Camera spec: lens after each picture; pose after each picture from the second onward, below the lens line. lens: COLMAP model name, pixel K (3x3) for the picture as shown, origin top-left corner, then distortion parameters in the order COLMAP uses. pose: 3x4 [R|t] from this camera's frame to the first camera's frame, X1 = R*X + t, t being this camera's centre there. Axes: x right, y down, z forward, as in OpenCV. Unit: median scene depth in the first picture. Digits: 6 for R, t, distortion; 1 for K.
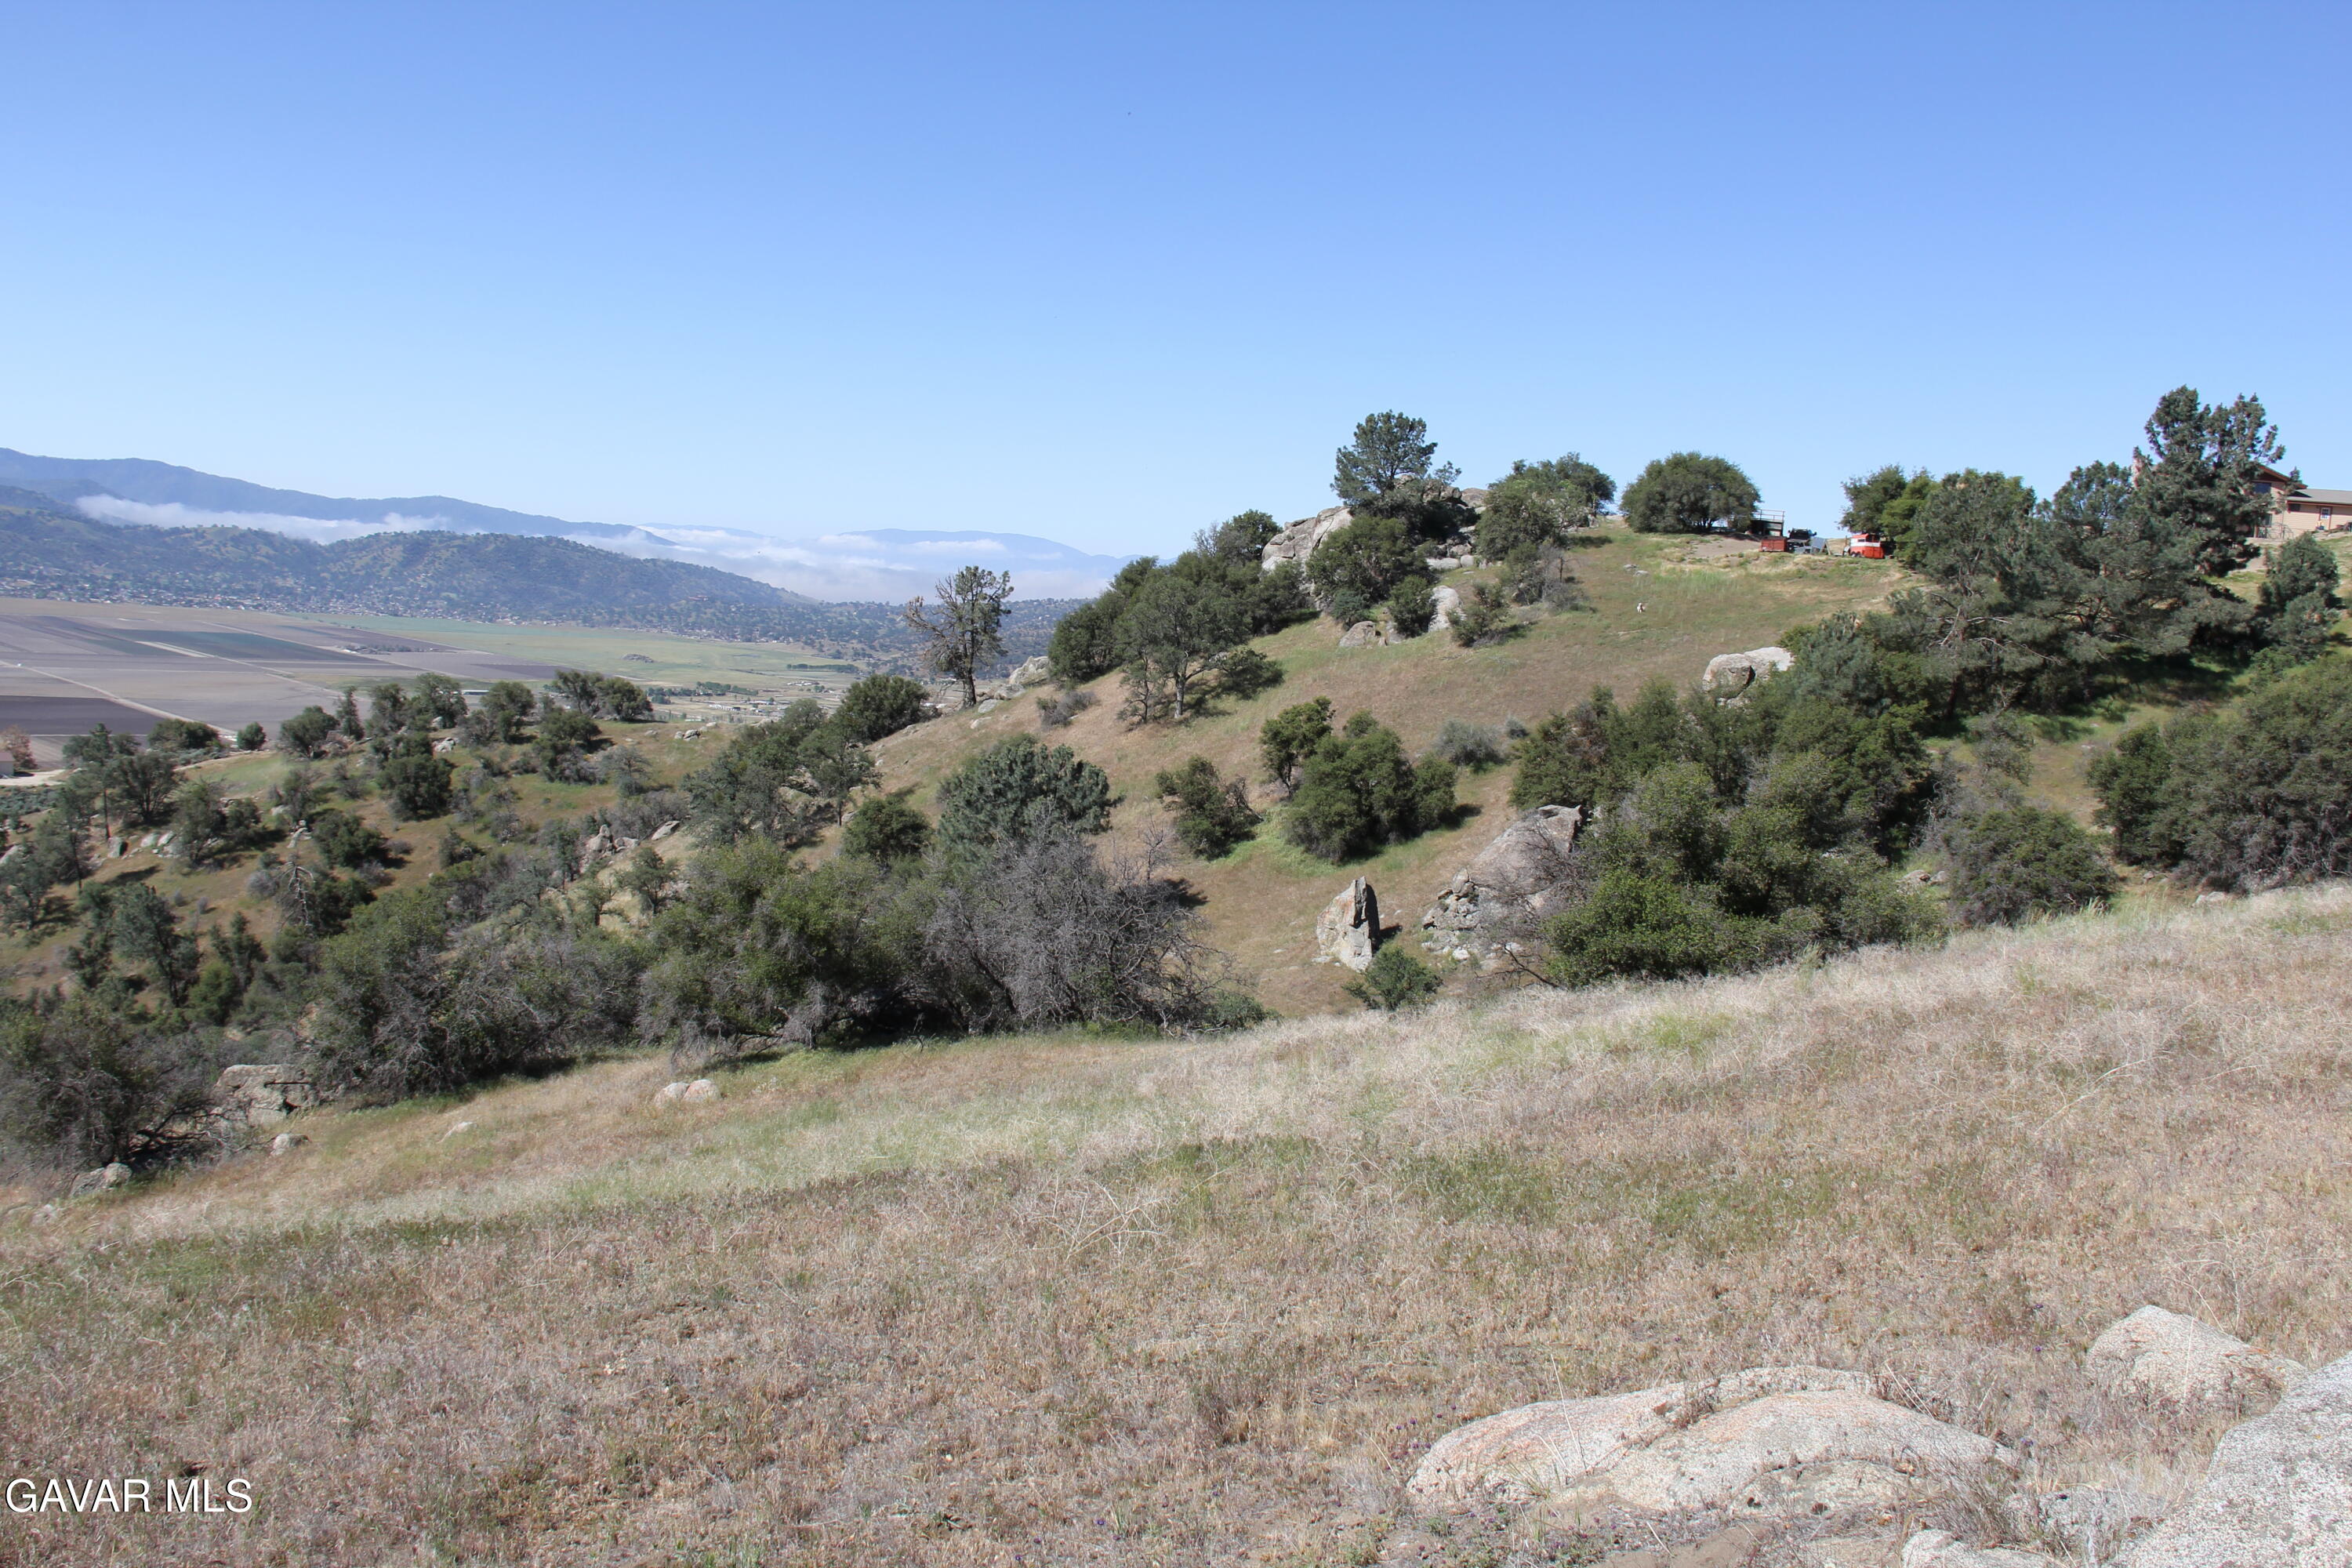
lens RADIAL K [[2000.8, 0, 1210.8], [0, 2000.8, 798.3], [0, 0, 1]] dist [-0.152355, 0.186383]
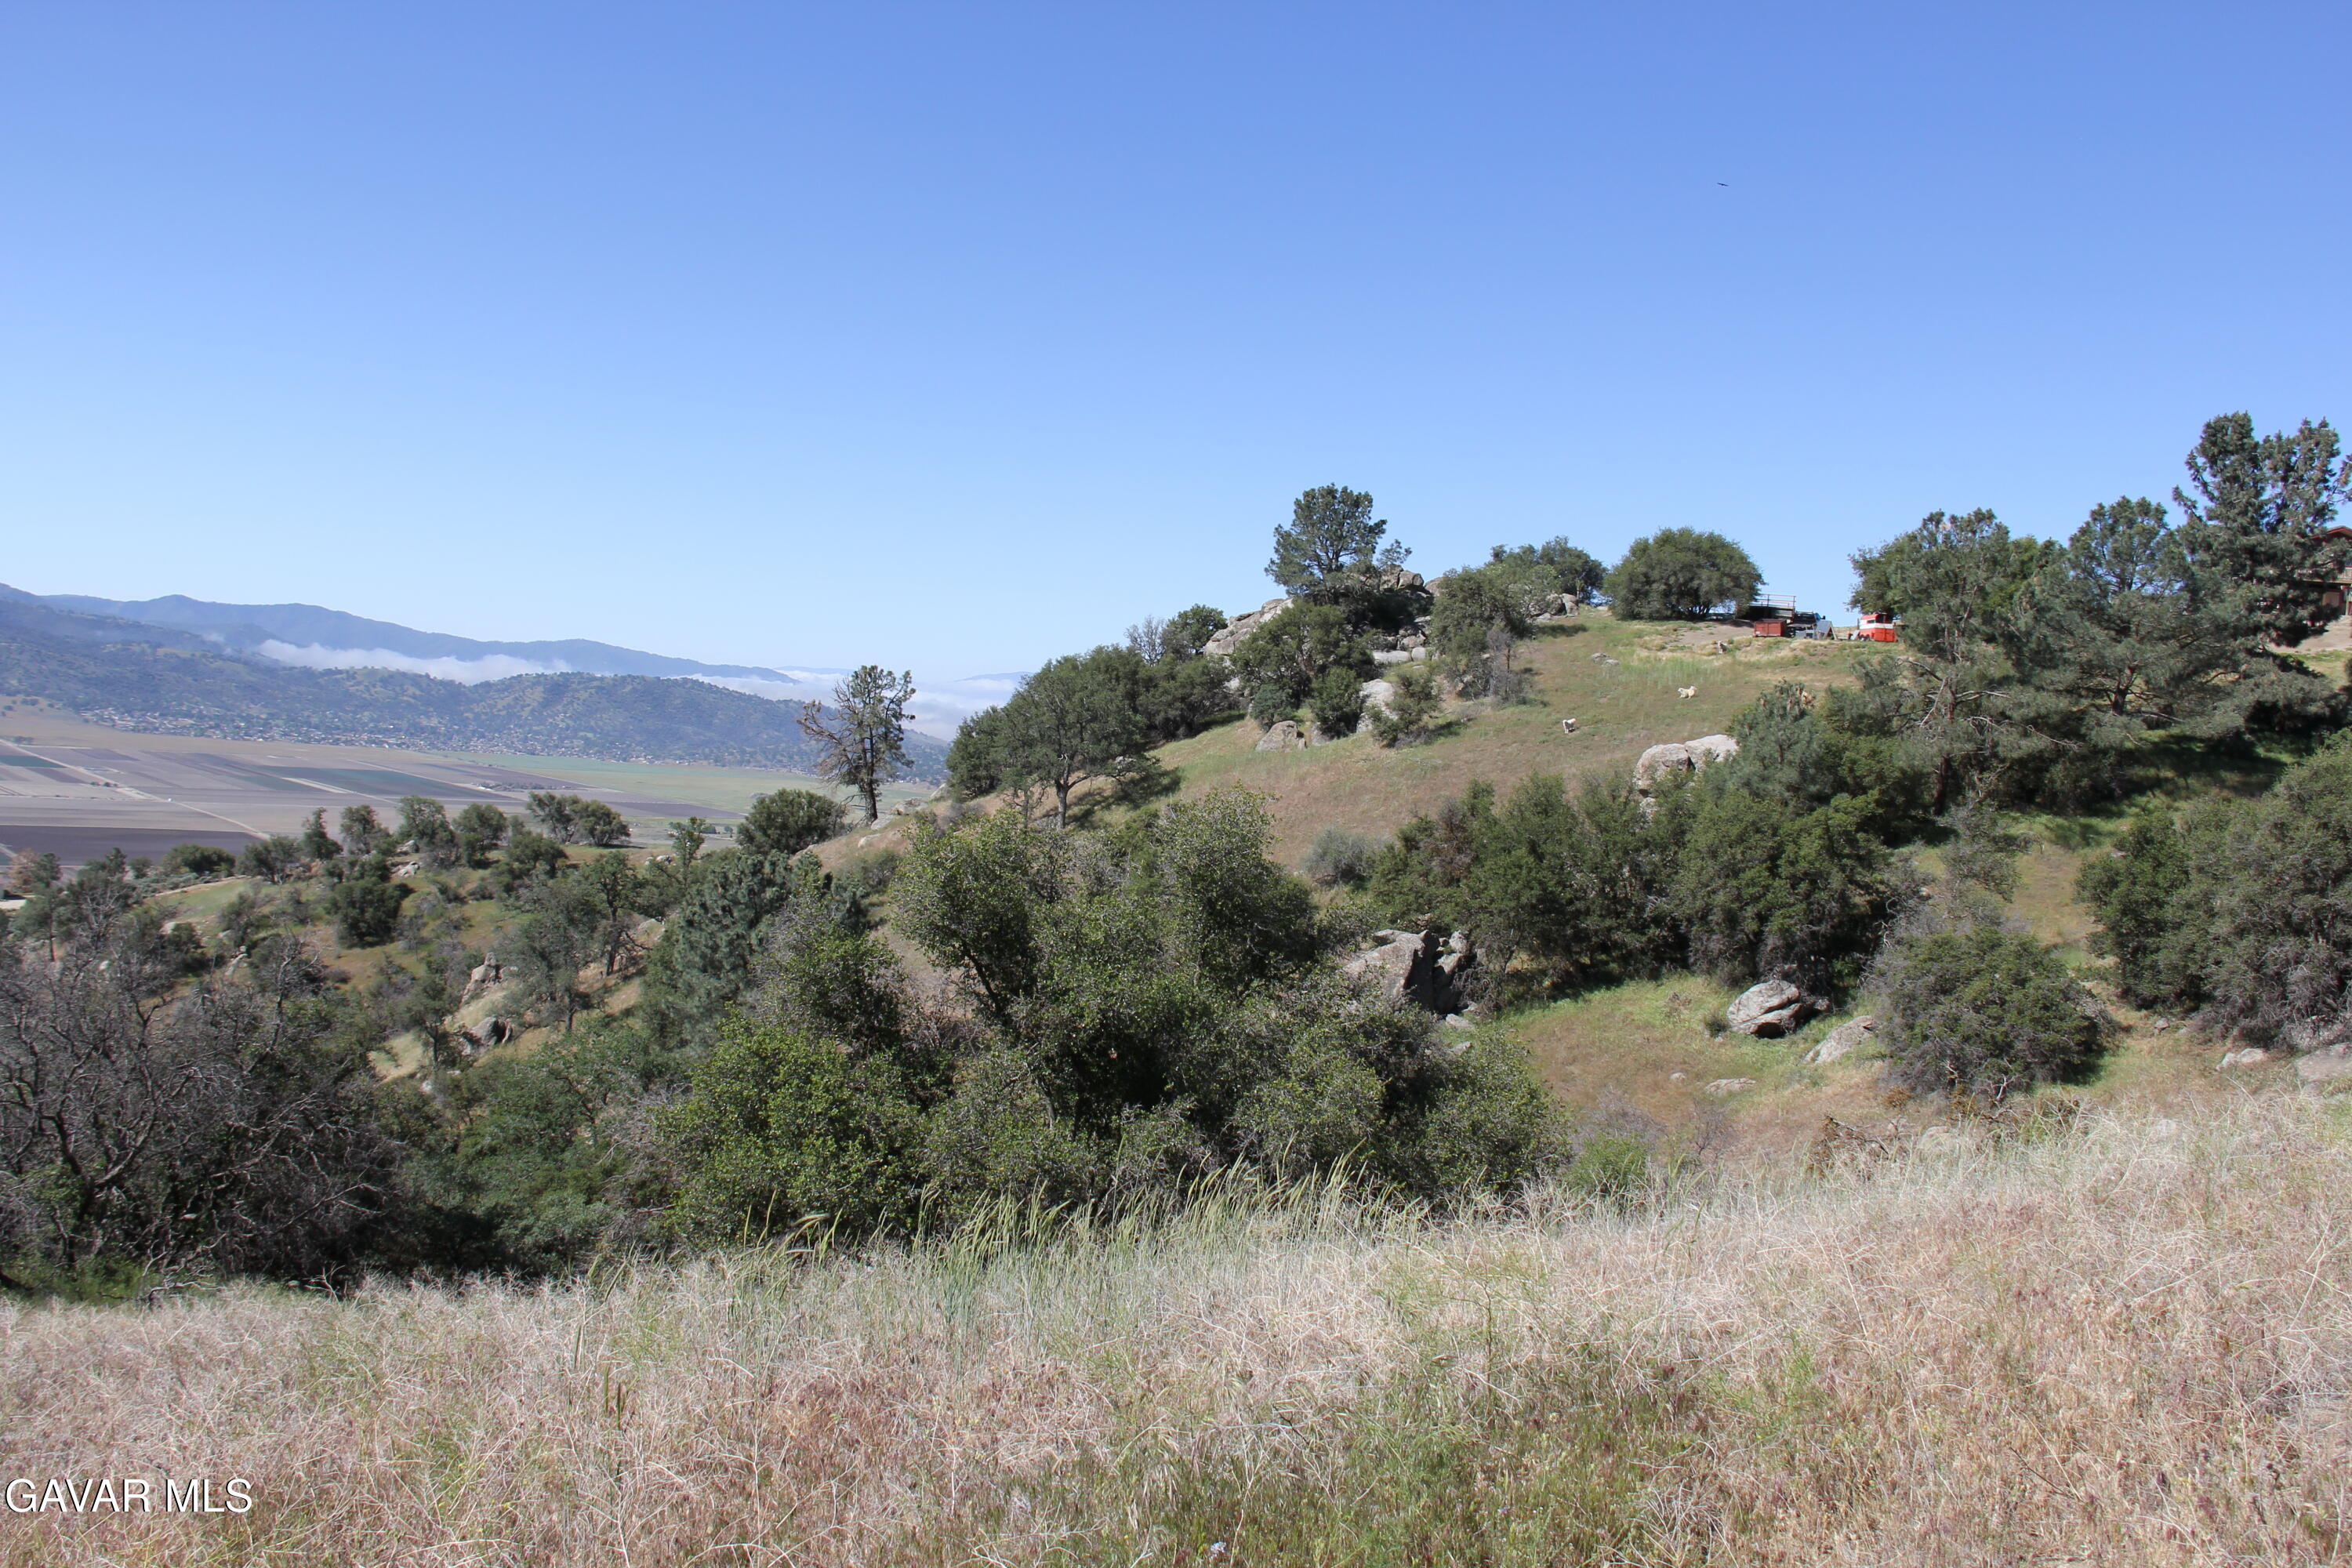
lens RADIAL K [[1995.6, 0, 1182.1], [0, 1995.6, 794.0], [0, 0, 1]] dist [-0.179849, 0.172403]
pose [[0.997234, -0.000643, -0.074329, 0.099479], [-0.004709, 0.997408, -0.071795, 0.004435], [0.074183, 0.071947, 0.994646, 0.151766]]
